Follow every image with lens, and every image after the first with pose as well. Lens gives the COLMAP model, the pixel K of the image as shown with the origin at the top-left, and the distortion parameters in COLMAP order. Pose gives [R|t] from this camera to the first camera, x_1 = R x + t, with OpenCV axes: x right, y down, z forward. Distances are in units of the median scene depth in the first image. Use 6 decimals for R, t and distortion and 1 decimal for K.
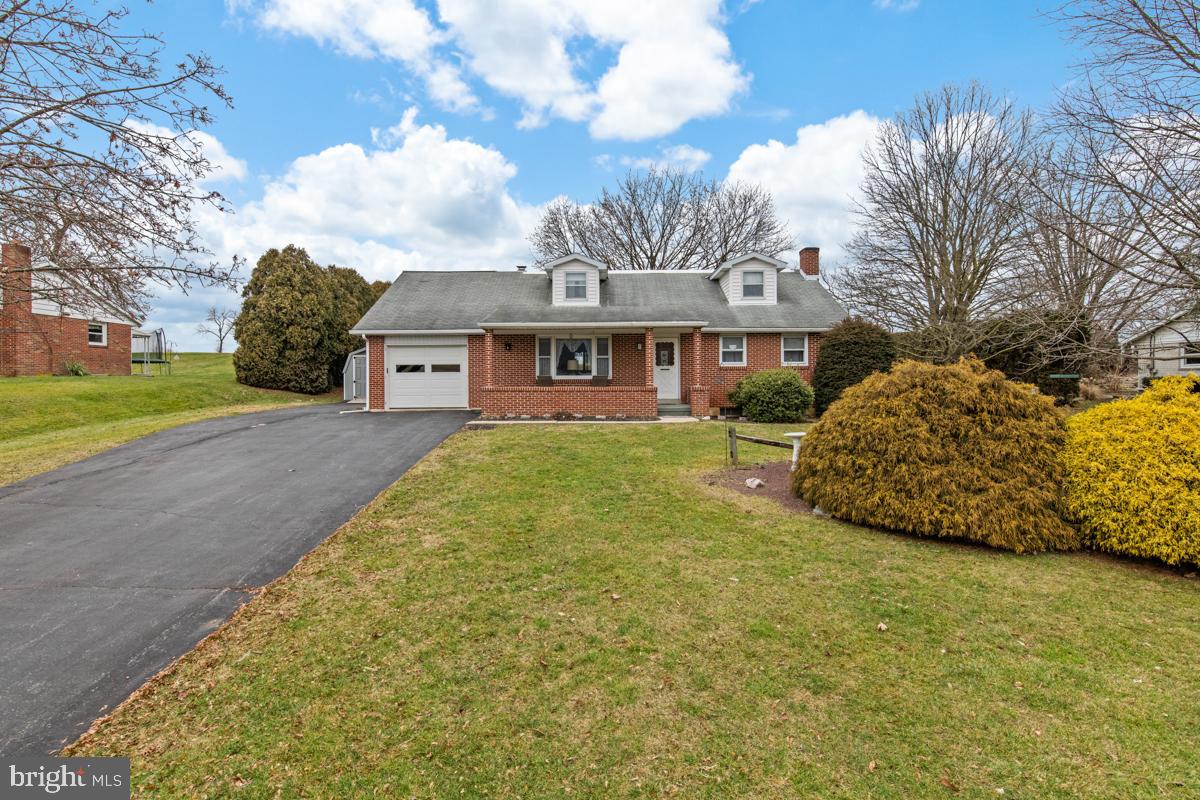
lens RADIAL K [[581.0, 0, 600.4], [0, 581.0, 396.1], [0, 0, 1]] dist [0.002205, -0.000682]
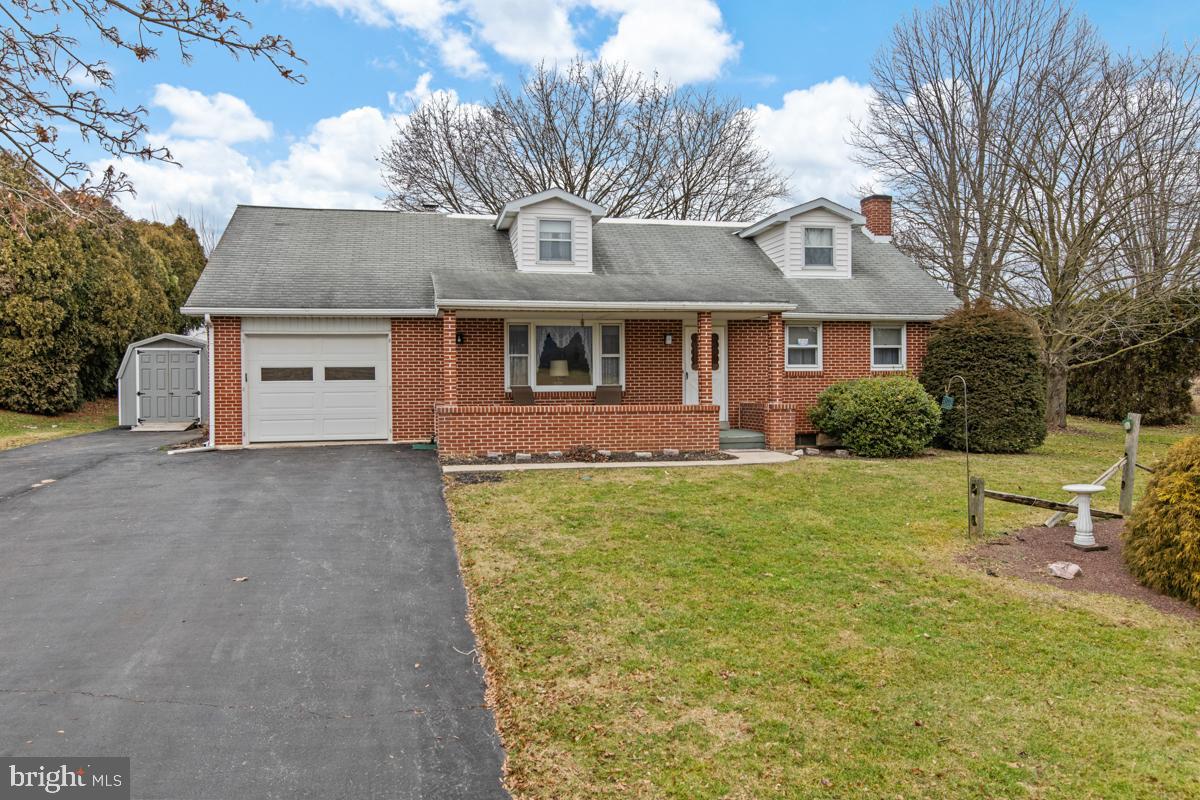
lens RADIAL K [[865.6, 0, 599.7], [0, 865.6, 403.5], [0, 0, 1]] dist [-0.003962, -0.002060]
pose [[0.978726, -0.006297, 0.205077, -0.198910], [0.006313, 0.999980, 0.000575, -0.016453], [-0.205077, 0.000732, 0.978746, 0.087717]]
